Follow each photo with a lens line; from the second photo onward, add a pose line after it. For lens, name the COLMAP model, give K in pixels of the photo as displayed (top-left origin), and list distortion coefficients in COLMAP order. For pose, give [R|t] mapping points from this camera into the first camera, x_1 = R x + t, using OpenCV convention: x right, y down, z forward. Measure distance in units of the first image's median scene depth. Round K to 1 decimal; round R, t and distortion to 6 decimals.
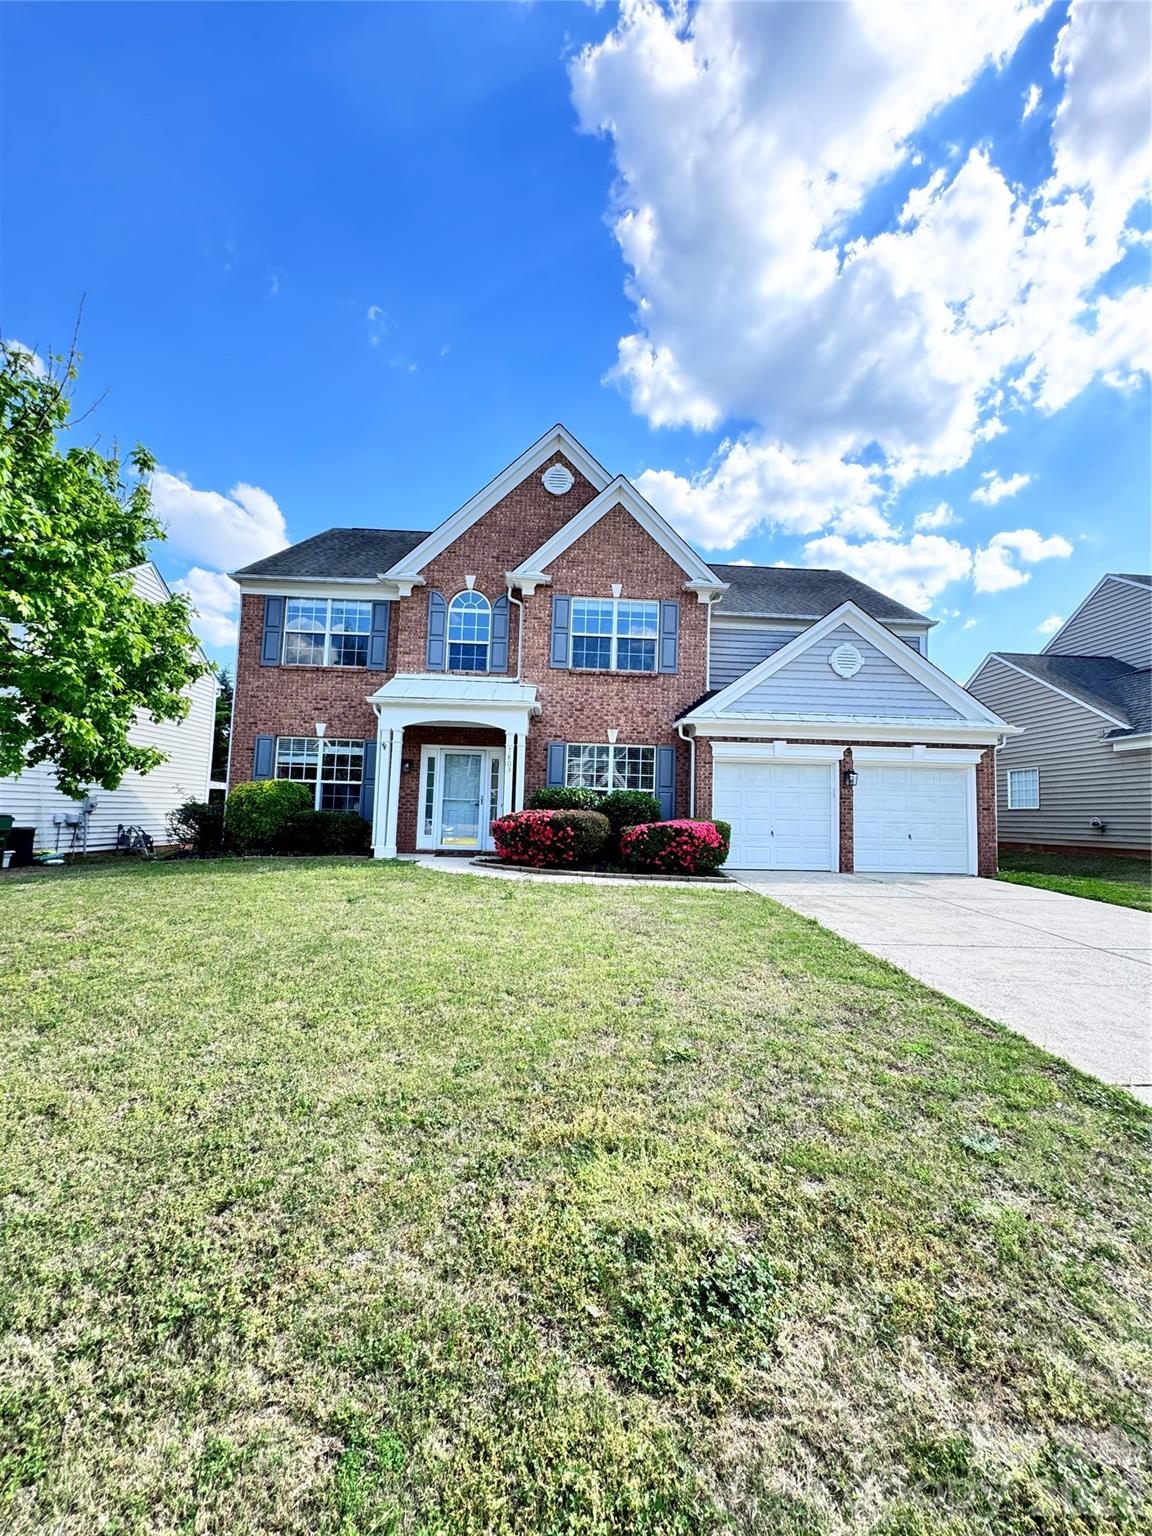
lens RADIAL K [[619.5, 0, 588.7], [0, 619.5, 766.0], [0, 0, 1]] dist [-0.011987, 0.001443]
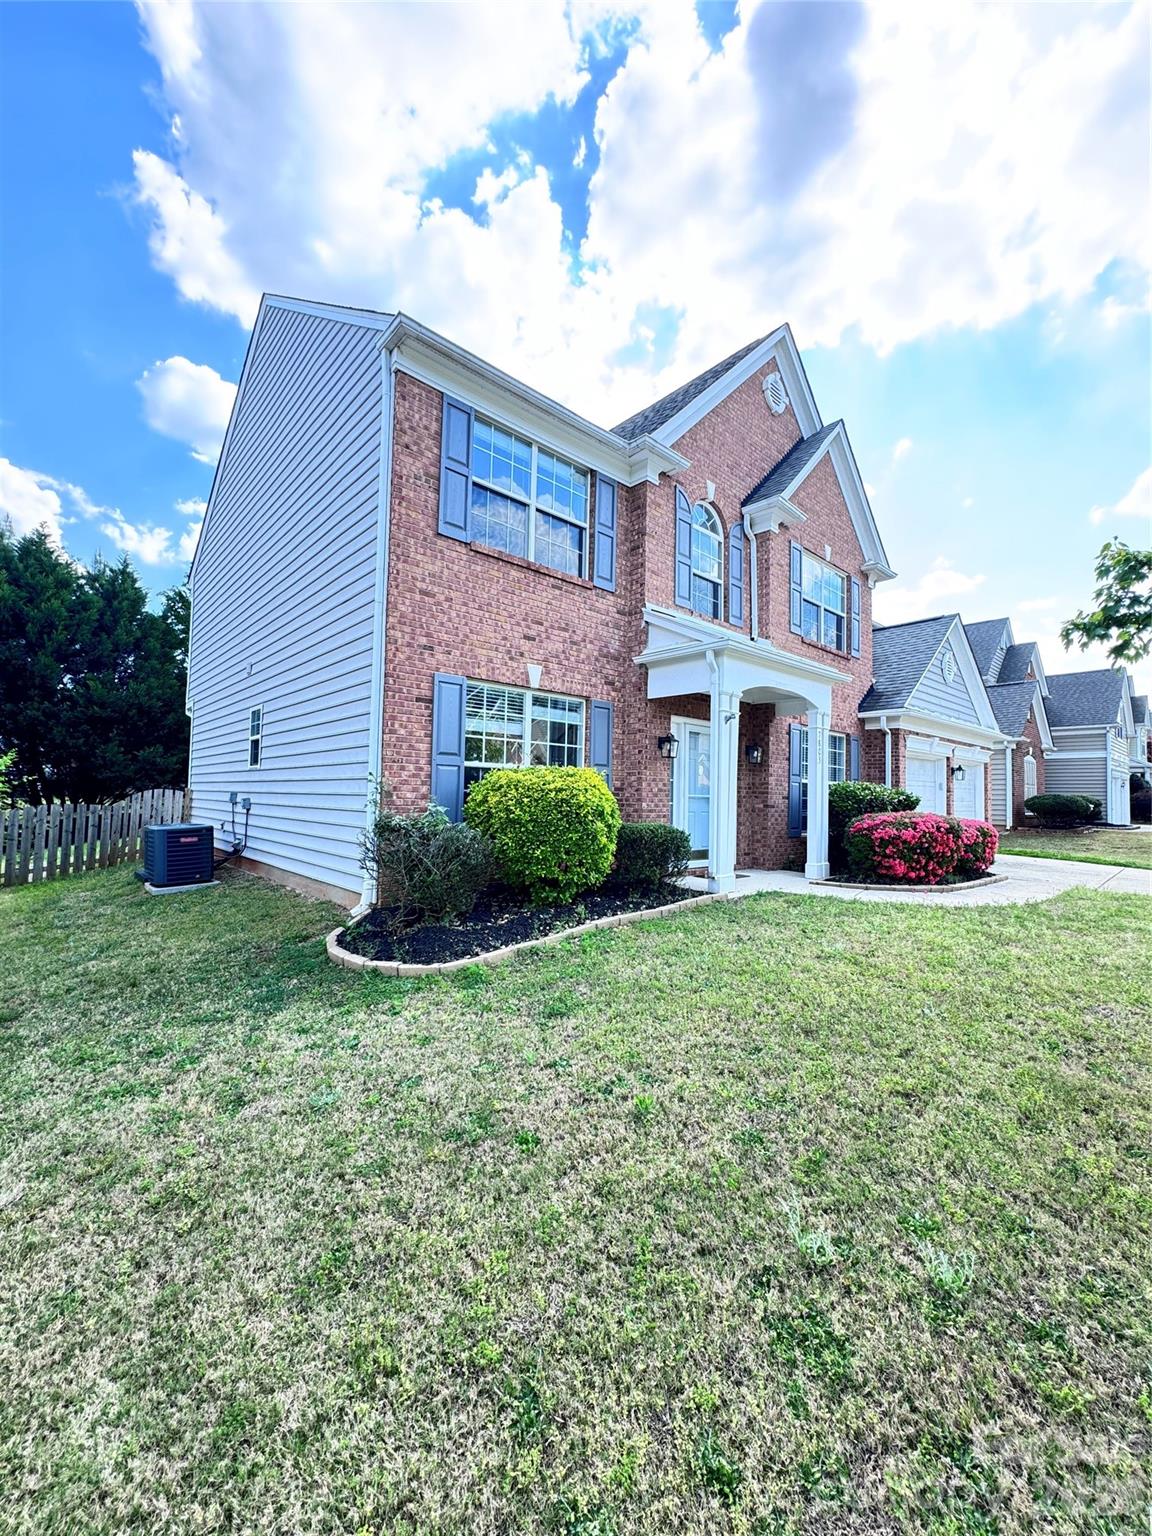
lens RADIAL K [[619.5, 0, 602.2], [0, 619.5, 791.1], [0, 0, 1]] dist [-0.011987, 0.001443]
pose [[0.757533, -0.009827, 0.652723, -0.771579], [-0.048591, 0.996264, 0.071394, 0.003106], [-0.650986, -0.085800, 0.754225, 0.525054]]
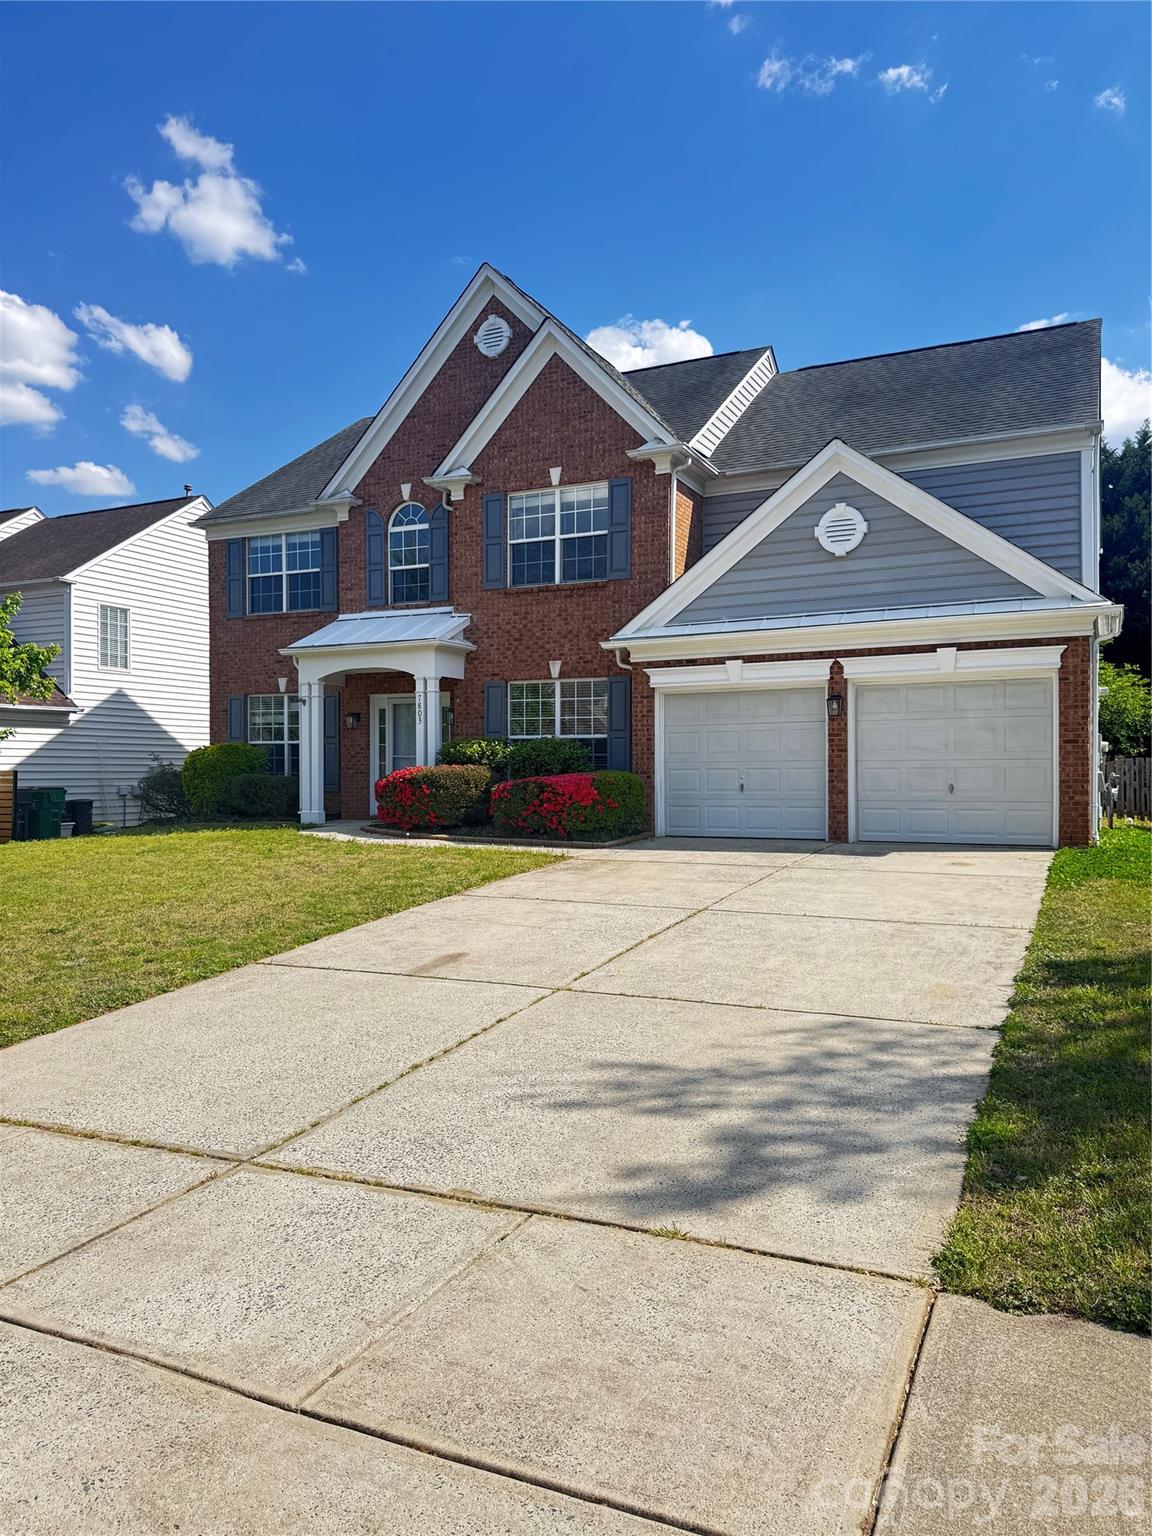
lens RADIAL K [[1065.7, 0, 571.0], [0, 1065.7, 770.7], [0, 0, 1]] dist [0.074412, -0.023273]
pose [[0.878514, -0.030203, -0.476761, 0.683453], [0.065079, 0.996262, 0.056805, 0.004546], [0.473263, -0.080932, 0.877196, -0.181091]]
